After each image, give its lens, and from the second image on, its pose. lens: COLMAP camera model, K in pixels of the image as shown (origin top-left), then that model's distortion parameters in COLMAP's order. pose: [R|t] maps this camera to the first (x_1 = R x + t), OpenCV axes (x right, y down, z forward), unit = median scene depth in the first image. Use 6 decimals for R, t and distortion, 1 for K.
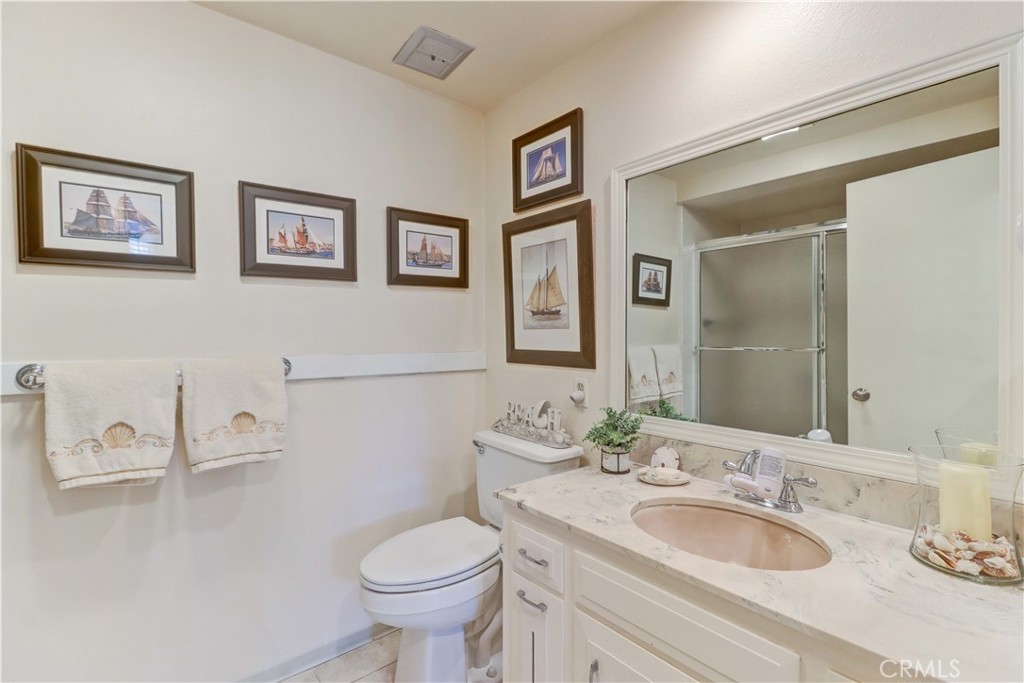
lens RADIAL K [[470.8, 0, 516.7], [0, 470.8, 336.2], [0, 0, 1]] dist [0.019086, -0.012321]
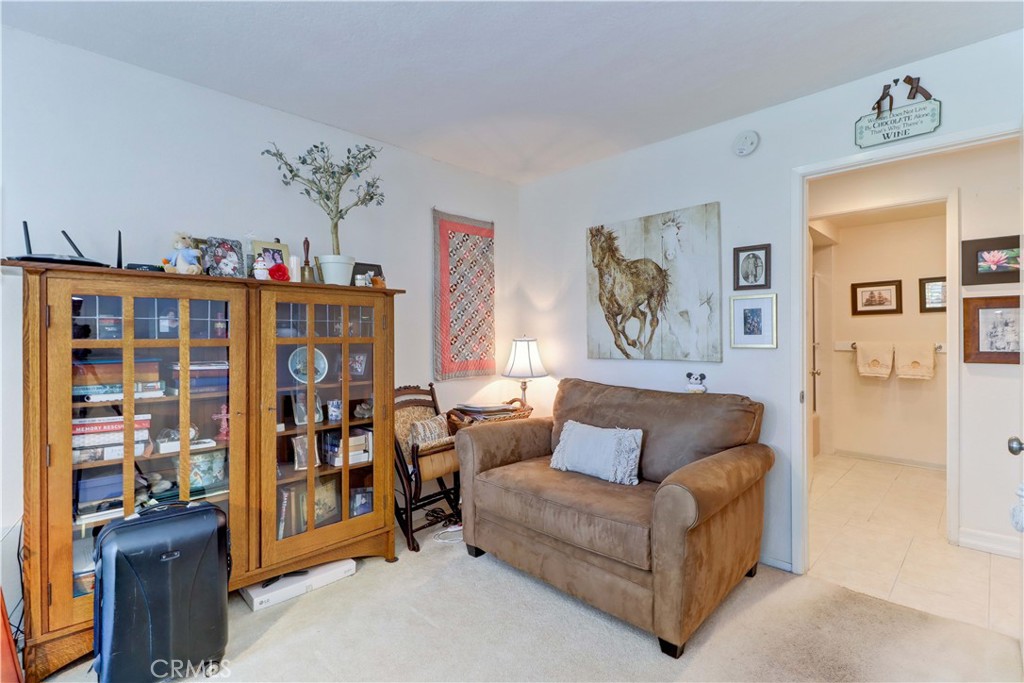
lens RADIAL K [[470.8, 0, 515.4], [0, 470.8, 338.0], [0, 0, 1]] dist [0.019086, -0.012321]
pose [[0.101984, -0.000282, -0.994786, 2.167683], [-0.001627, 0.999999, -0.000450, 0.024575], [0.994785, 0.001665, 0.101983, -1.826567]]
